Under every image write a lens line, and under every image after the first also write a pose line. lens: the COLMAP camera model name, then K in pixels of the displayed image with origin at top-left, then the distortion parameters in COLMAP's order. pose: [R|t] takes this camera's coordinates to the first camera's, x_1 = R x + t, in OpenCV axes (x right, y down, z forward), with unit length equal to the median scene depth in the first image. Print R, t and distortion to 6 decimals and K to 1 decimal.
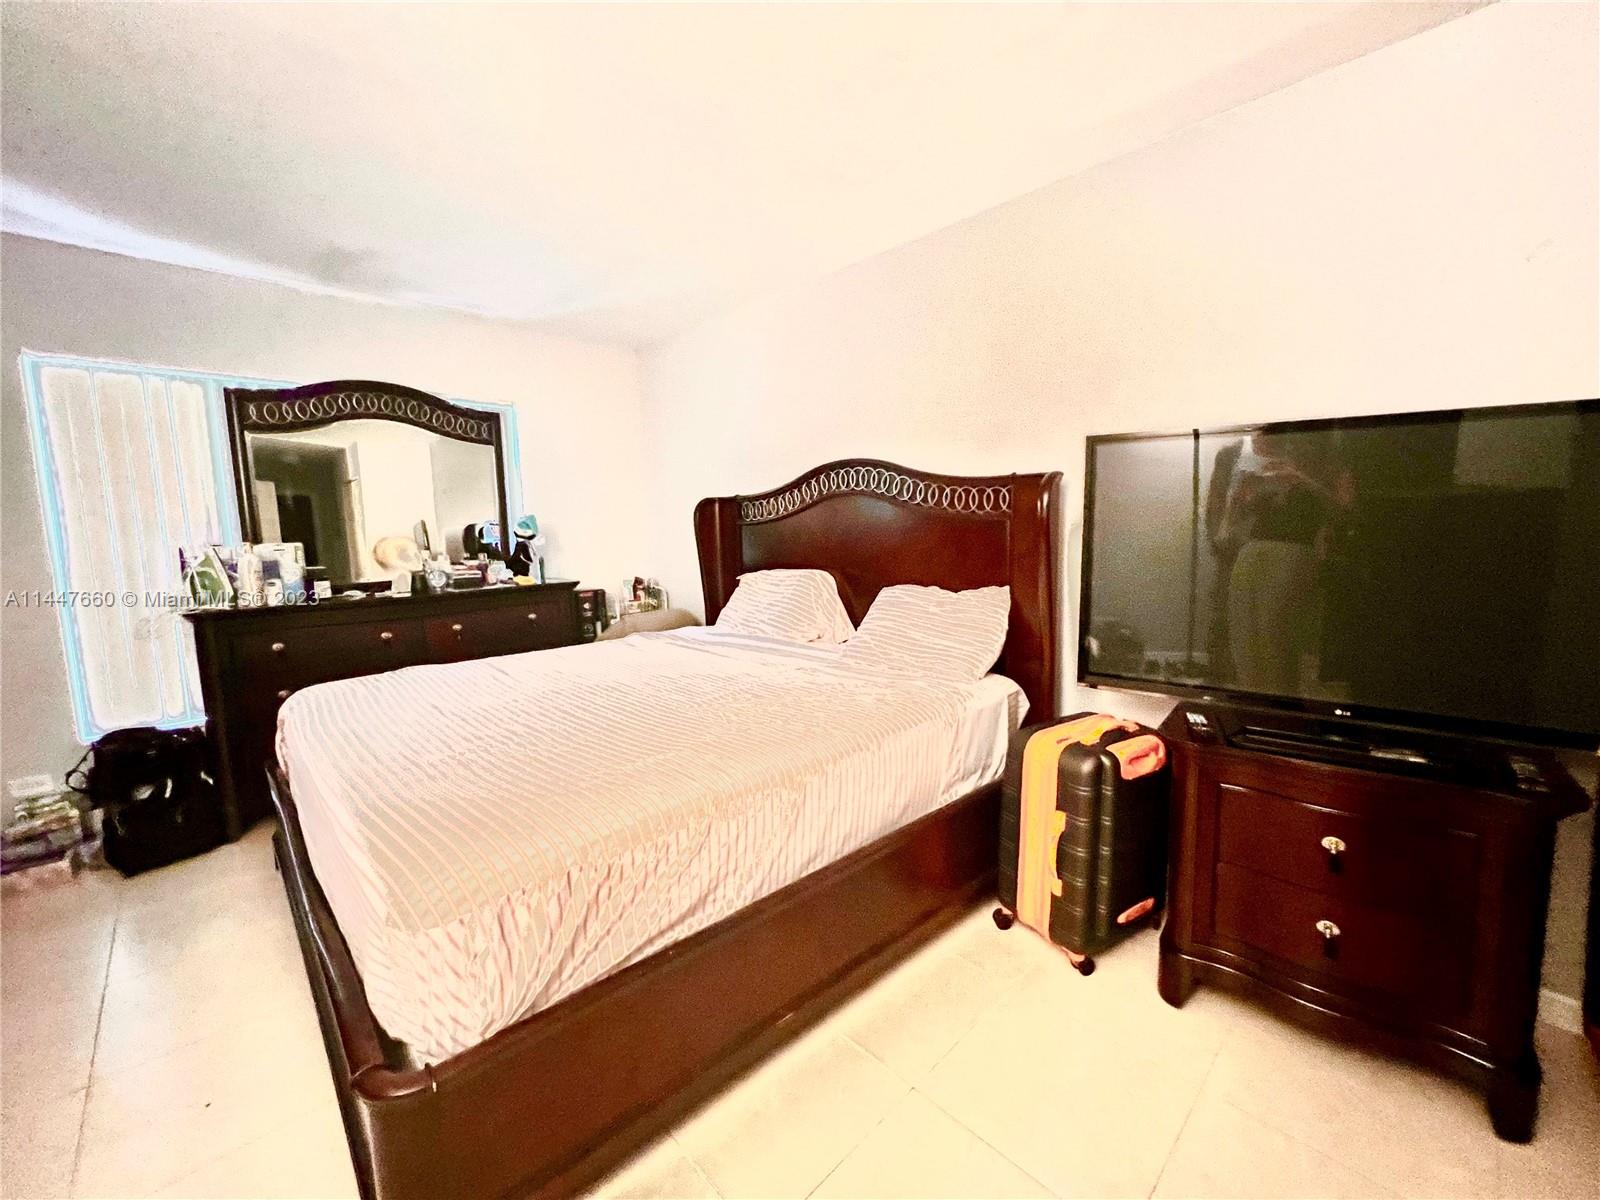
lens RADIAL K [[641.6, 0, 800.0], [0, 641.6, 600.0], [0, 0, 1]] dist [-0.002038, 0.002361]
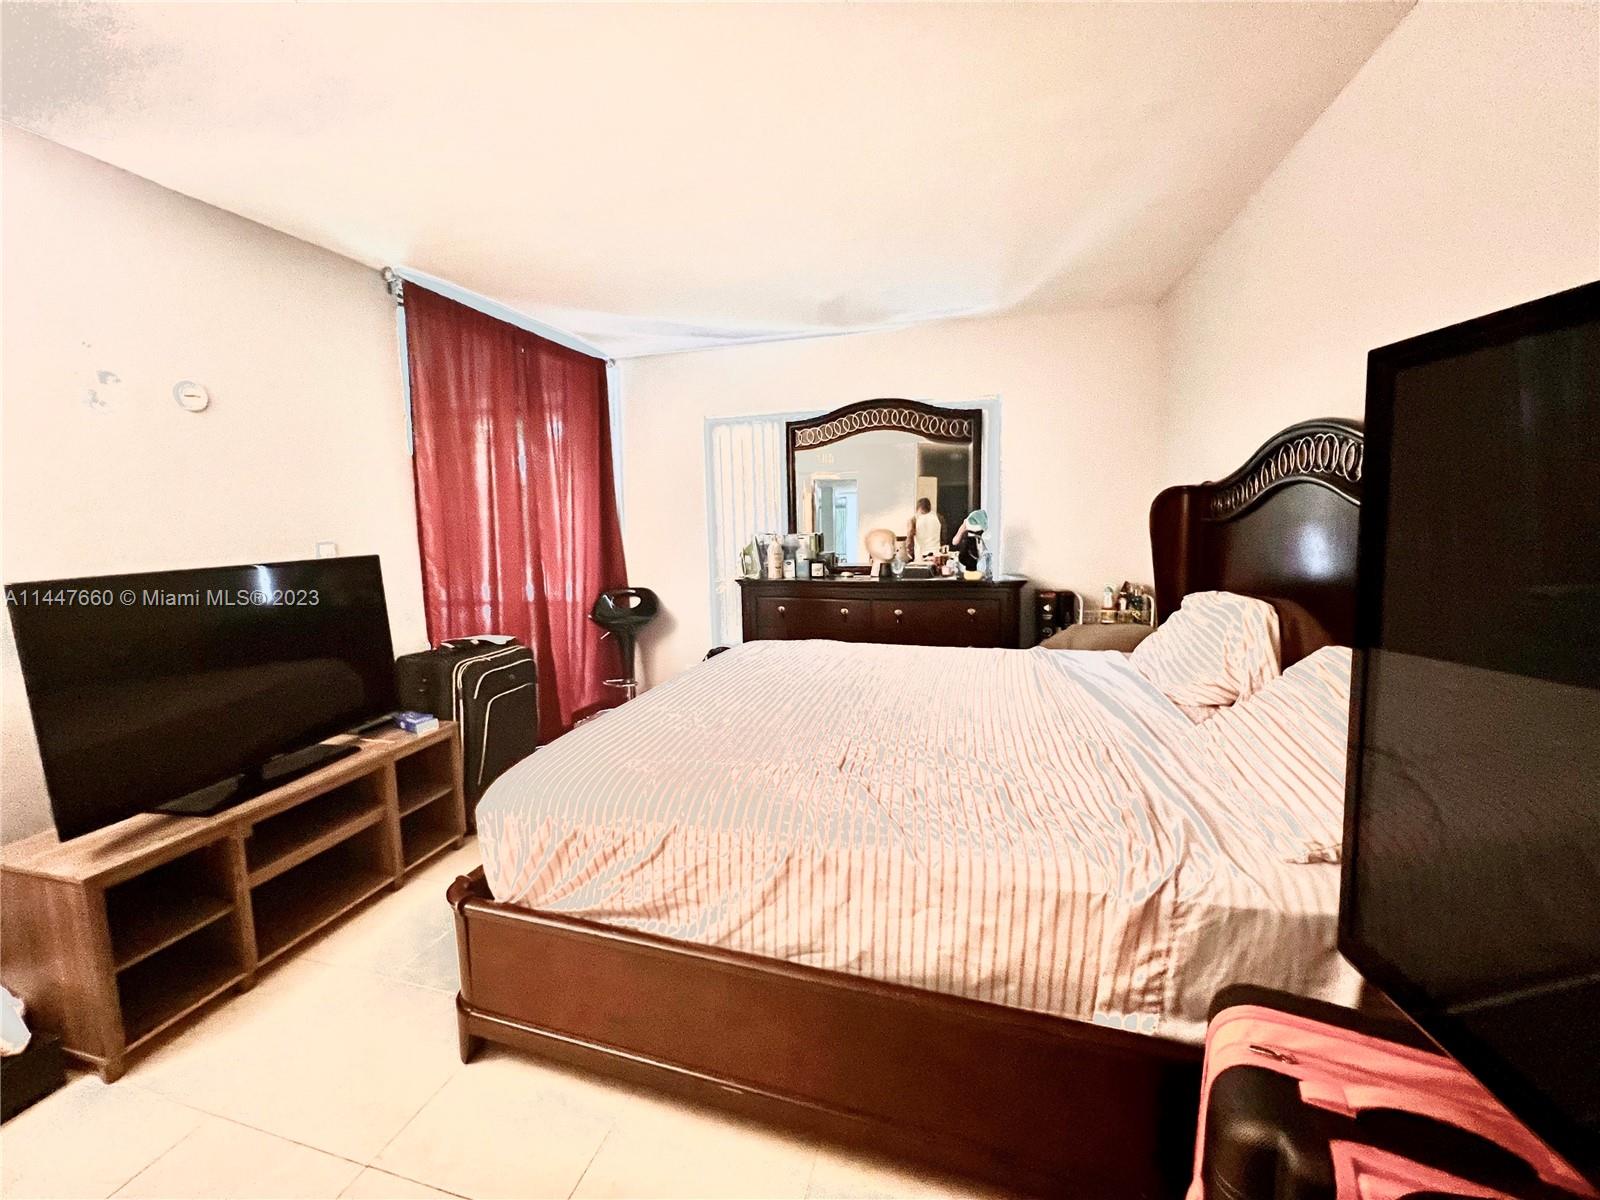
lens RADIAL K [[642.1, 0, 800.0], [0, 642.1, 600.0], [0, 0, 1]] dist [0.001627, 0.000464]
pose [[0.506640, 0.118694, -0.853948, 0.374956], [-0.093179, 0.992215, 0.082630, -0.062064], [0.857108, 0.037706, 0.513755, 0.309481]]
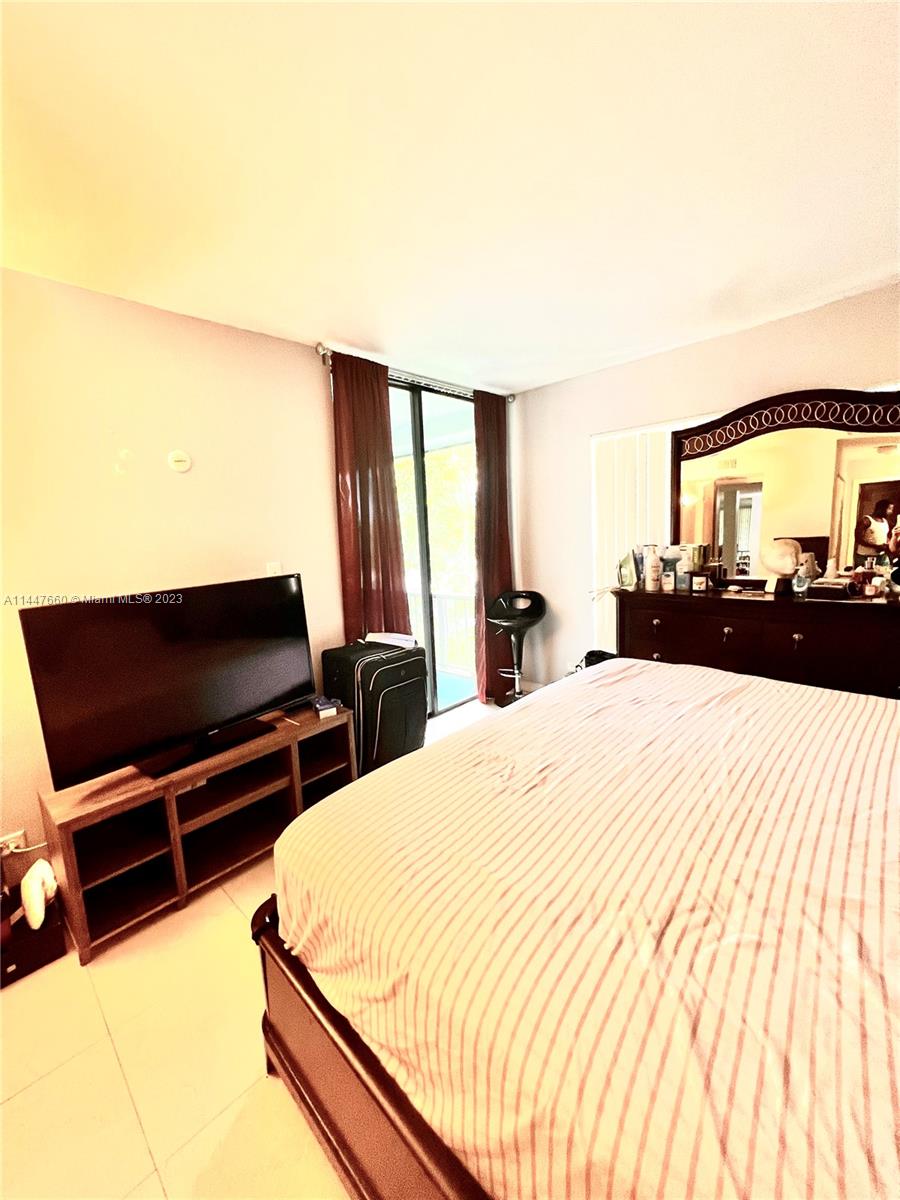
lens RADIAL K [[483.1, 0, 455.9], [0, 483.1, 600.2], [0, 0, 1]] dist [-0.000747, 0.000045]
pose [[0.053680, 0.162662, -0.985221, 0.176634], [-0.071429, 0.984741, 0.158691, -0.103484], [0.996000, 0.061854, 0.064480, 0.479680]]
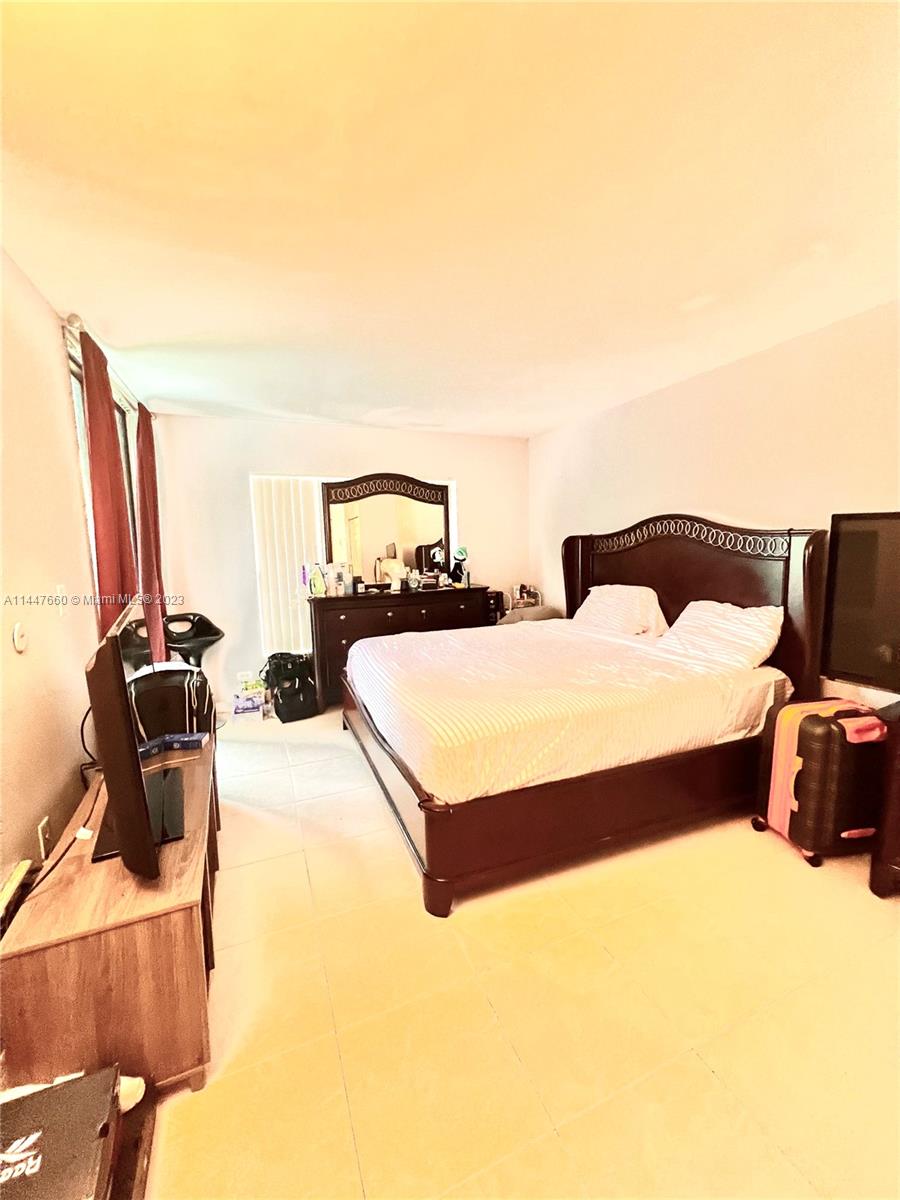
lens RADIAL K [[481.6, 0, 453.5], [0, 481.6, 597.6], [0, 0, 1]] dist [0.001627, 0.000464]
pose [[0.932181, 0.044364, -0.359263, 0.017120], [-0.040959, 0.999015, 0.017089, -0.024064], [0.359667, -0.001215, 0.933080, -0.228149]]
